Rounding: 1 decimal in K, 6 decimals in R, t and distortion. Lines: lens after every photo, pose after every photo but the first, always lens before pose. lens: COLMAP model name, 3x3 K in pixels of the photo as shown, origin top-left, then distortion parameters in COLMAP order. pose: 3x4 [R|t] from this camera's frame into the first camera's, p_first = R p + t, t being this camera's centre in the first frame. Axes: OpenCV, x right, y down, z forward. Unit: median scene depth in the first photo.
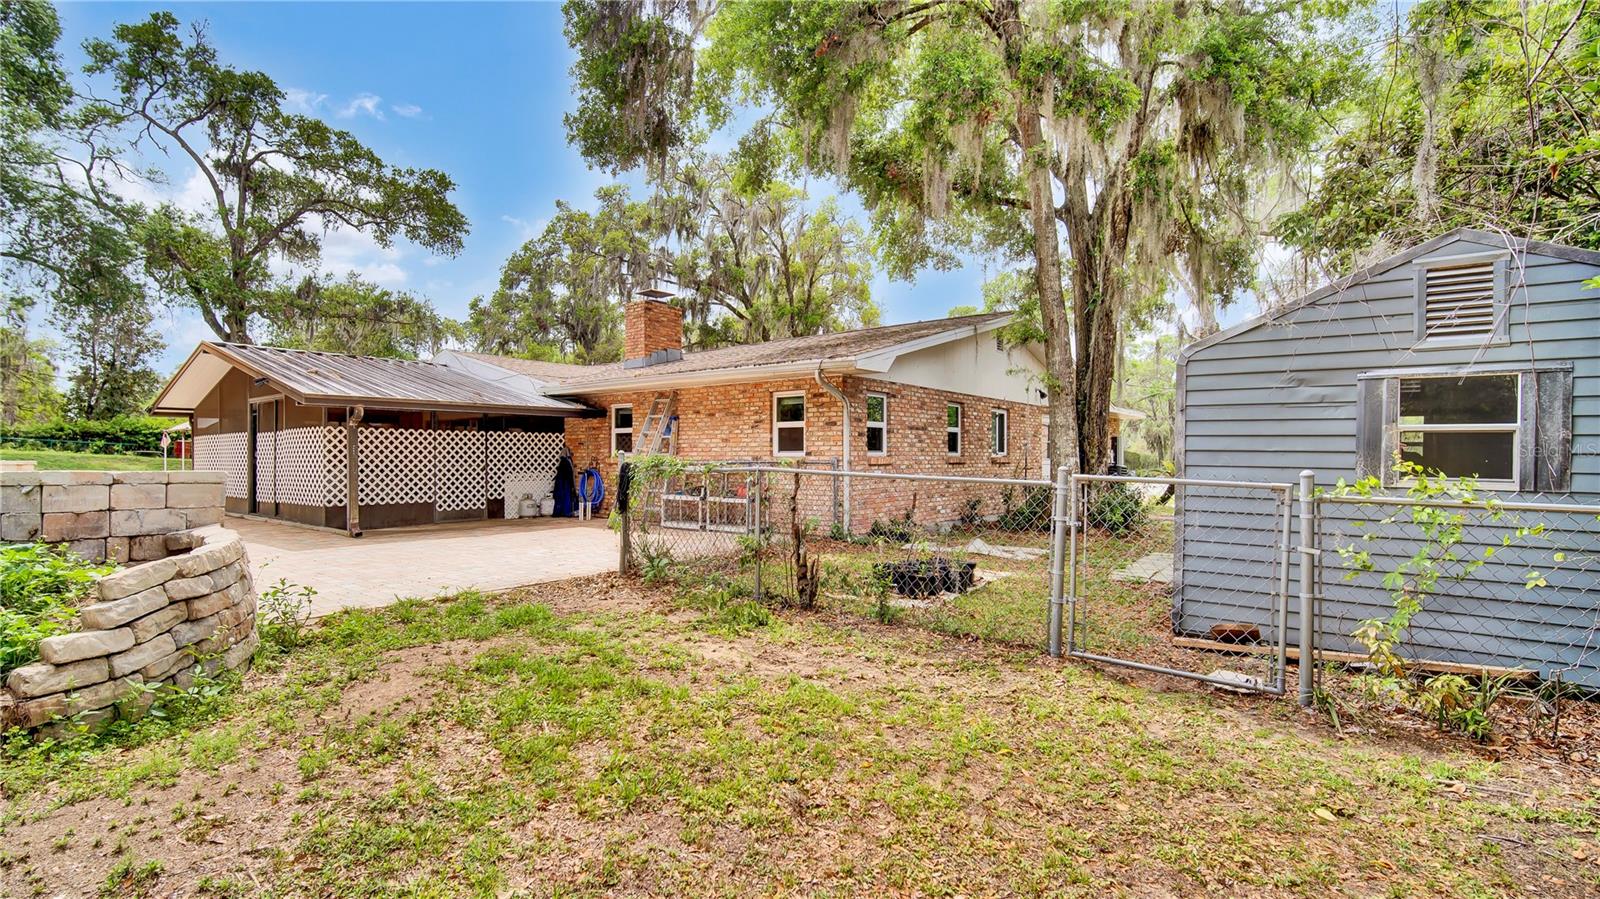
lens RADIAL K [[718.7, 0, 787.2], [0, 718.7, 453.6], [0, 0, 1]] dist [-0.003083, 0.000769]
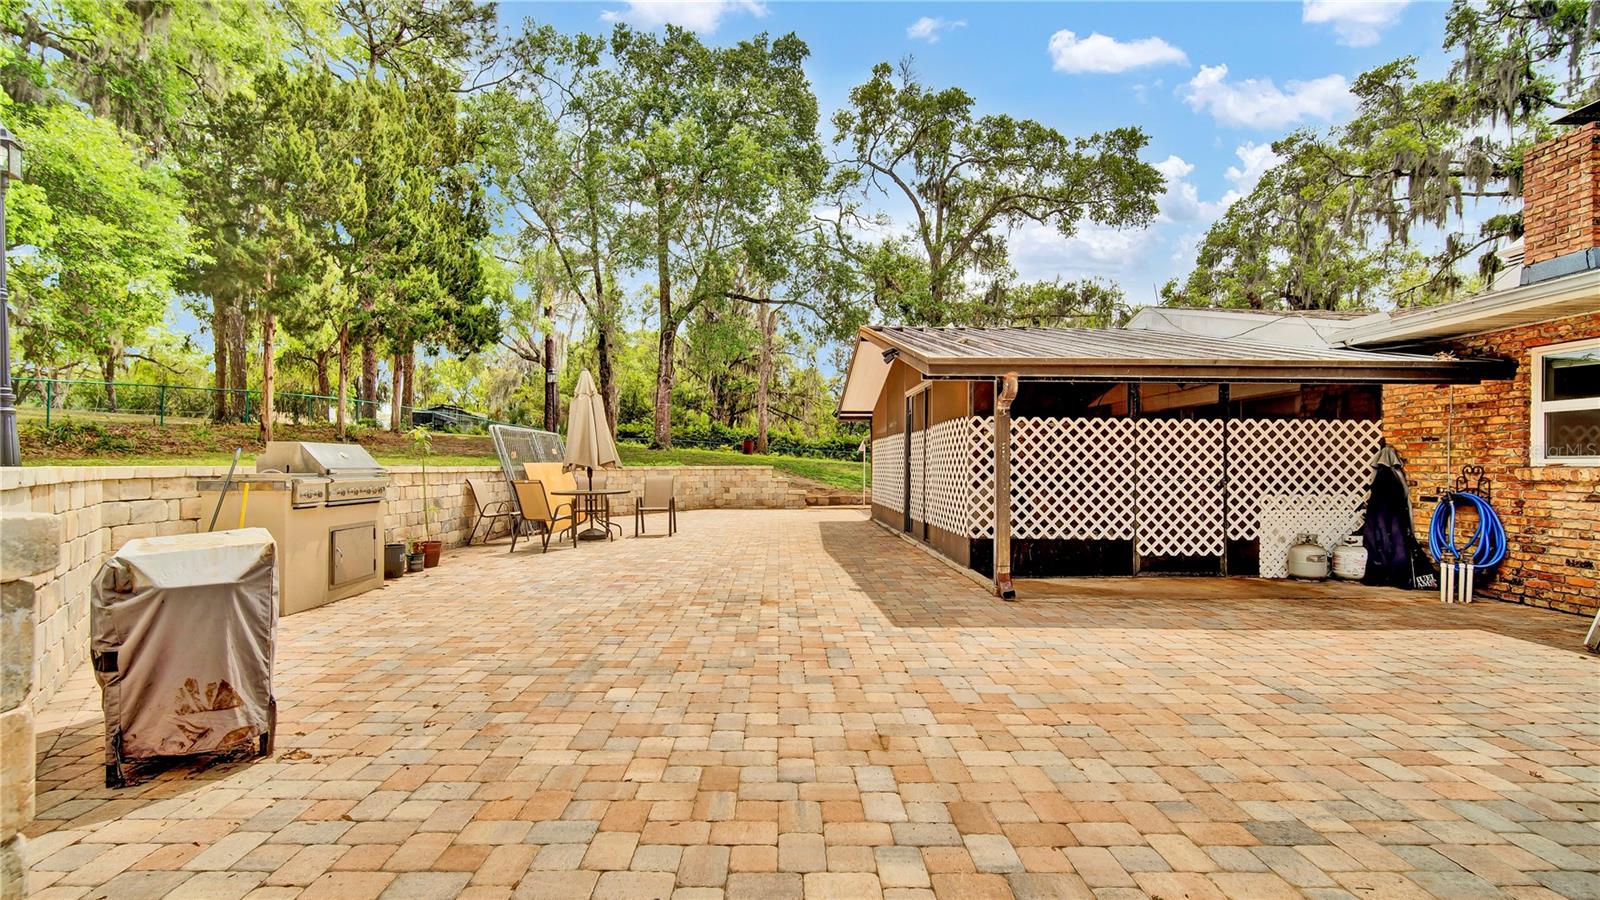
lens RADIAL K [[718.7, 0, 787.2], [0, 718.7, 454.1], [0, 0, 1]] dist [-0.003083, 0.000769]
pose [[0.630202, -0.005116, -0.776414, -0.098618], [-0.004399, 0.999939, -0.010159, 0.001822], [0.776418, 0.009817, 0.630141, 0.188370]]
